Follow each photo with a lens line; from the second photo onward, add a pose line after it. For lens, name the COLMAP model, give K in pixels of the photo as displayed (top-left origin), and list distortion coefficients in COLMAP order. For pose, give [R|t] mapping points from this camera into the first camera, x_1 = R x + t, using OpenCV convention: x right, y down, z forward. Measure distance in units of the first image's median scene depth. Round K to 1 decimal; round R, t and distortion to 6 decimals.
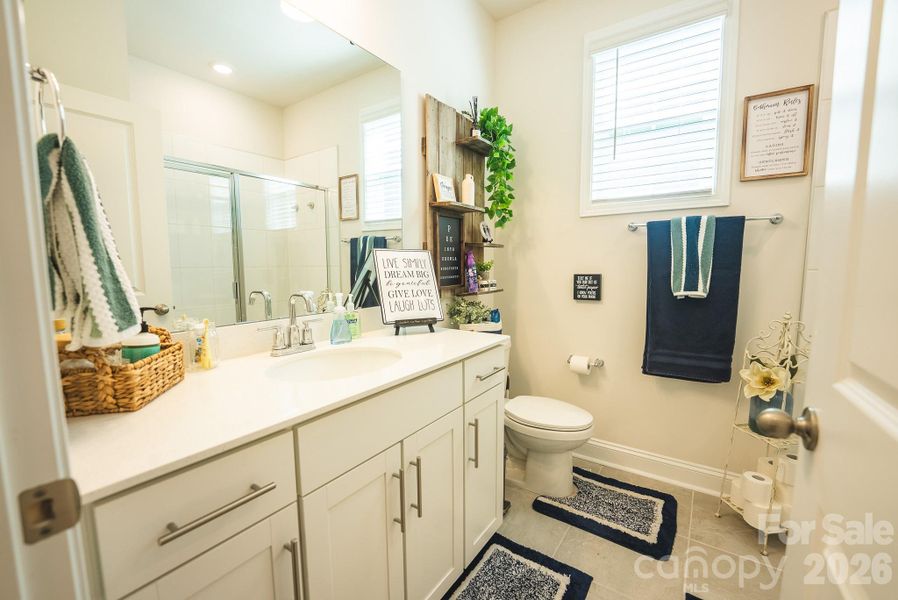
lens RADIAL K [[368.4, 0, 454.6], [0, 368.4, 304.4], [0, 0, 1]] dist [-0.027771, 0.003440]
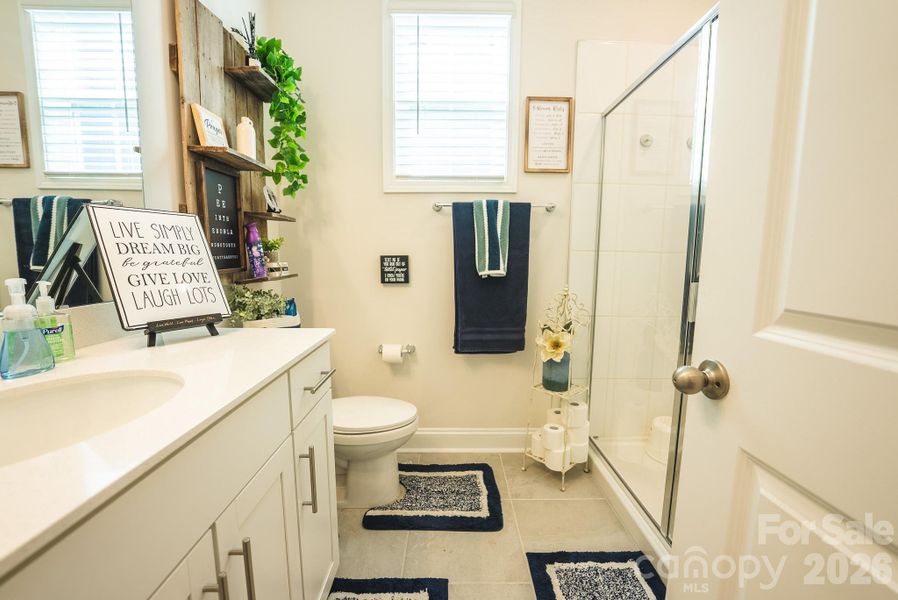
lens RADIAL K [[368.4, 0, 443.4], [0, 368.4, 303.4], [0, 0, 1]] dist [-0.027771, 0.003440]
pose [[0.814936, -0.062814, 0.576138, -0.092617], [0.051469, 0.998025, 0.036009, 0.013679], [-0.577262, 0.000308, 0.816559, 0.196380]]
